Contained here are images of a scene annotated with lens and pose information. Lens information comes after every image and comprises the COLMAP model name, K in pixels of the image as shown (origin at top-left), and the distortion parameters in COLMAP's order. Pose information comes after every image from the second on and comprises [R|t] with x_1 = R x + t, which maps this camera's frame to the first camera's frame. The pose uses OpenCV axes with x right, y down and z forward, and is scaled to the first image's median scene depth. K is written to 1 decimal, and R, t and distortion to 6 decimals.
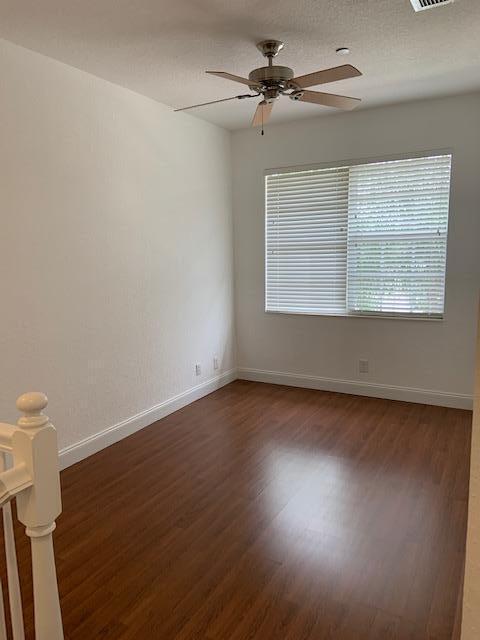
lens RADIAL K [[483.6, 0, 241.2], [0, 483.6, 317.5], [0, 0, 1]] dist [0.135867, -0.013168]
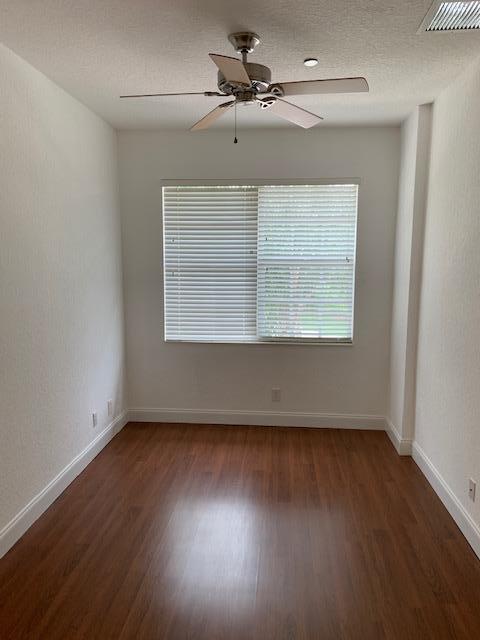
lens RADIAL K [[483.6, 0, 238.1], [0, 483.6, 319.7], [0, 0, 1]] dist [0.135867, -0.013168]
pose [[0.913652, -0.026700, 0.405619, -0.200150], [0.034389, 0.999340, -0.011680, -0.039400], [-0.405040, 0.024620, 0.913968, 0.159749]]
